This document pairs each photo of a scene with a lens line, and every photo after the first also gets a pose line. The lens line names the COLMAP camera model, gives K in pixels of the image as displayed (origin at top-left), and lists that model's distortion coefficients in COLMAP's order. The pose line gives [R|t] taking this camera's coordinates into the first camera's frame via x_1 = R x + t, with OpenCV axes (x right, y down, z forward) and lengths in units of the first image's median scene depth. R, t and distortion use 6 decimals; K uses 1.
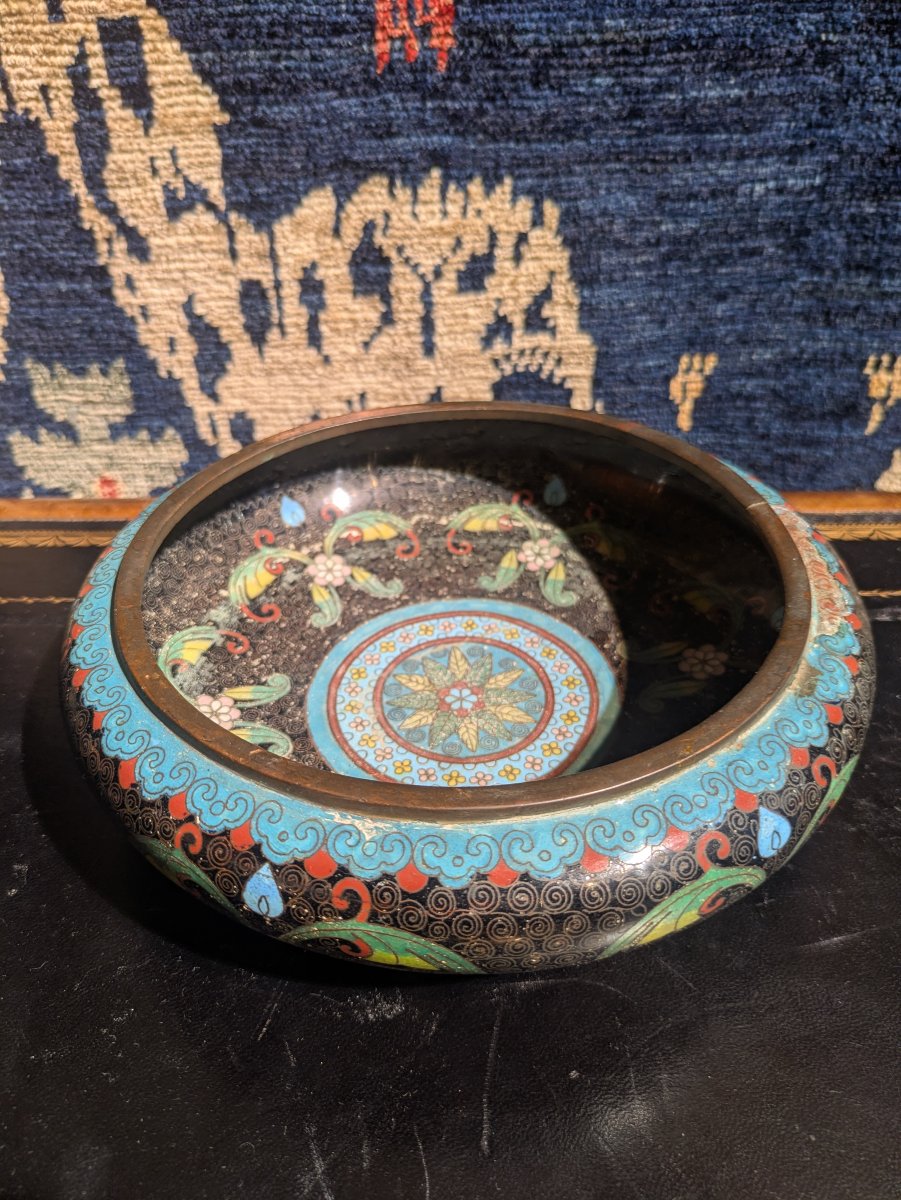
lens RADIAL K [[1010.7, 0, 449.7], [0, 1010.7, 596.0], [0, 0, 1]] dist [-0.043981, -0.024278]
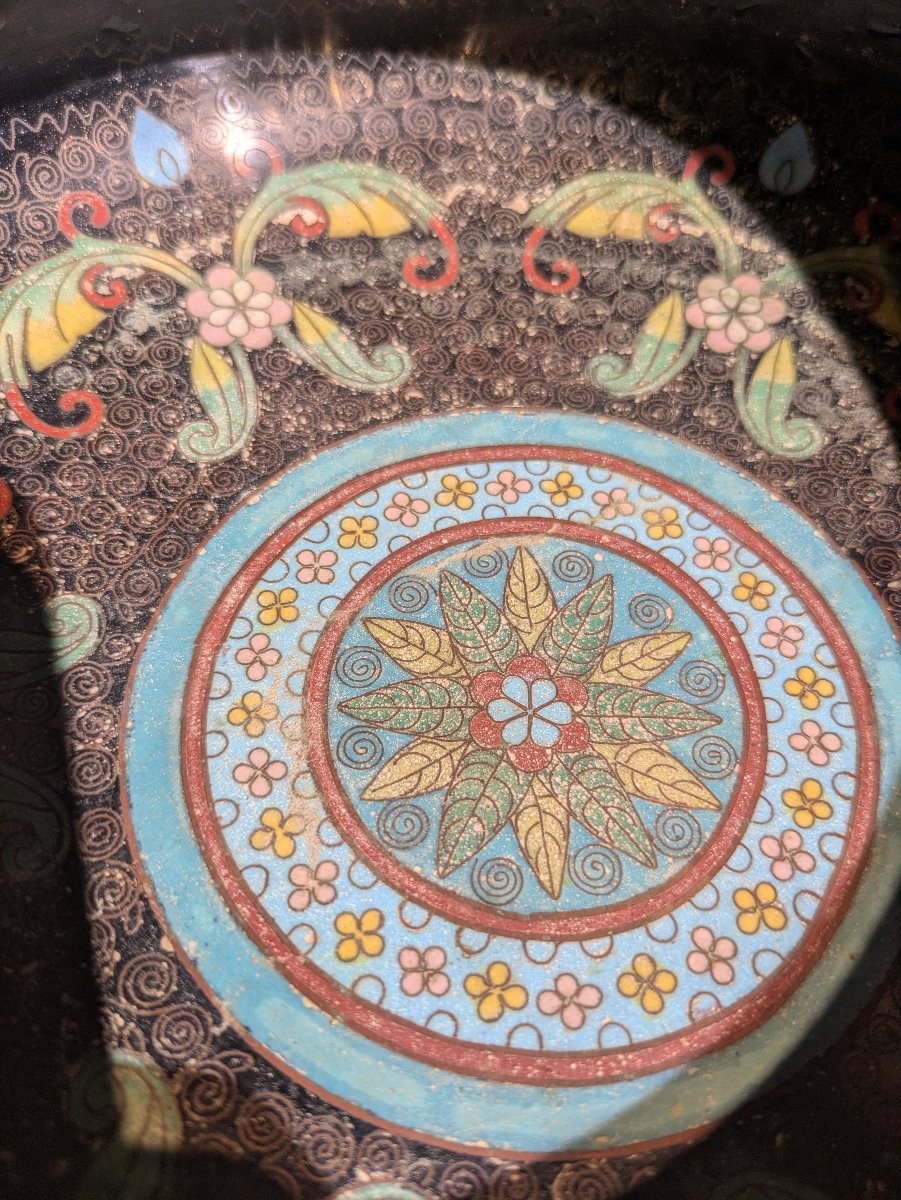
lens RADIAL K [[1010.7, 0, 453.9], [0, 1010.7, 606.0], [0, 0, 1]] dist [-0.043981, -0.024278]
pose [[0.995381, 0.095741, 0.007052, -0.022890], [-0.092561, 0.937632, 0.335080, -0.060180], [0.025468, -0.334185, 0.942163, 0.601925]]
